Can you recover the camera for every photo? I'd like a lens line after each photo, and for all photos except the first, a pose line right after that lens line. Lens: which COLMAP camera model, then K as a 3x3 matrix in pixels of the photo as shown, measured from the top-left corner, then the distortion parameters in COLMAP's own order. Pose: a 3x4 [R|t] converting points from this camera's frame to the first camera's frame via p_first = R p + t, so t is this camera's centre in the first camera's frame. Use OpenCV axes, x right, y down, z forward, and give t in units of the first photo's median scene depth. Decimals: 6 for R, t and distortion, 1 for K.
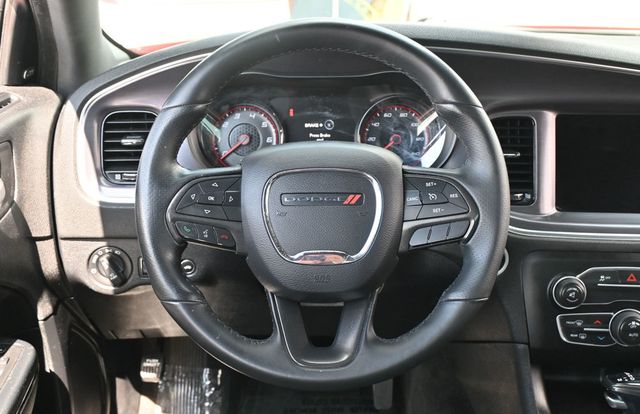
lens RADIAL K [[756.9, 0, 320.5], [0, 756.9, 207.5], [0, 0, 1]] dist [0.028208, 0.000000]
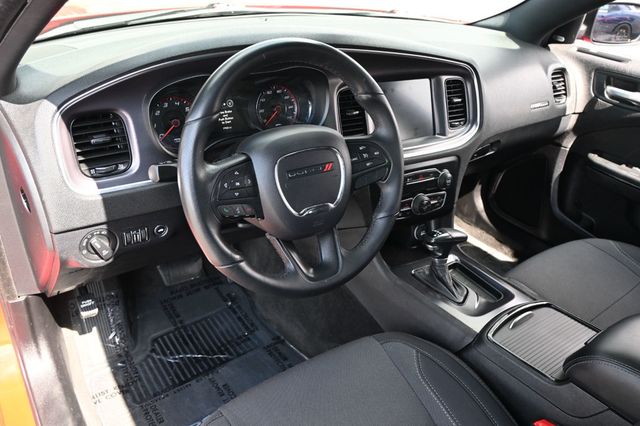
lens RADIAL K [[516.5, 0, 320.6], [0, 516.5, 216.7], [0, 0, 1]] dist [-0.006287, -0.003126]
pose [[0.813147, -0.227367, 0.535813, -0.445032], [0.104561, 0.962635, 0.249803, -0.142917], [-0.572589, -0.147101, 0.806537, 0.143461]]
